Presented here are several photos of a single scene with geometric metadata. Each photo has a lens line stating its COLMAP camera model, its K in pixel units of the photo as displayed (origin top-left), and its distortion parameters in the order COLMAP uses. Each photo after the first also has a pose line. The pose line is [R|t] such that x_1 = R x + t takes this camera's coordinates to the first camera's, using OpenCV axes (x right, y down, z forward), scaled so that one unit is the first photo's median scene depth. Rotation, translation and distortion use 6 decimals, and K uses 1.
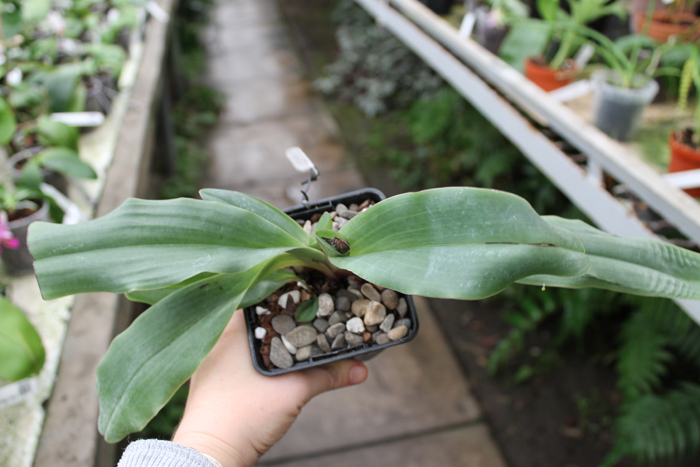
lens RADIAL K [[660.7, 0, 344.0], [0, 660.7, 235.1], [0, 0, 1]] dist [-0.089170, 0.000000]
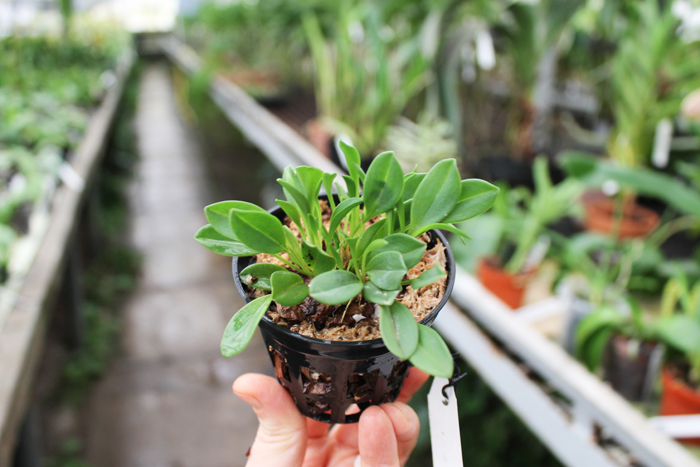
lens RADIAL K [[660.7, 0, 346.1], [0, 660.7, 235.3], [0, 0, 1]] dist [-0.089170, 0.000000]
pose [[0.992986, 0.026497, 0.115227, -0.005727], [-0.000280, 0.975089, -0.221815, -0.080908], [-0.118234, 0.220227, 0.968257, 0.108648]]
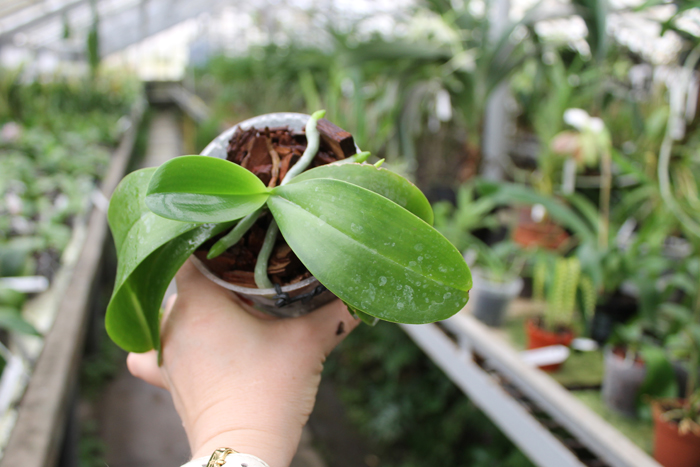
lens RADIAL K [[660.7, 0, 349.2], [0, 660.7, 230.4], [0, 0, 1]] dist [-0.089170, 0.000000]
pose [[0.991709, 0.059848, 0.113717, 0.010245], [-0.022582, 0.952321, -0.304263, 0.040133], [-0.126504, 0.299172, 0.945776, -0.114082]]
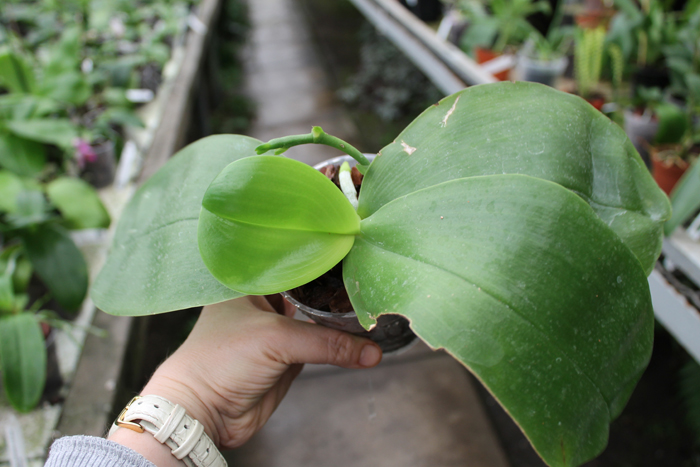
lens RADIAL K [[660.7, 0, 348.2], [0, 660.7, 232.1], [0, 0, 1]] dist [-0.089170, 0.000000]
pose [[0.998619, 0.003968, -0.052394, 0.071451], [-0.006157, 0.999112, -0.041676, 0.111255], [0.052182, 0.041941, 0.997756, -0.212362]]
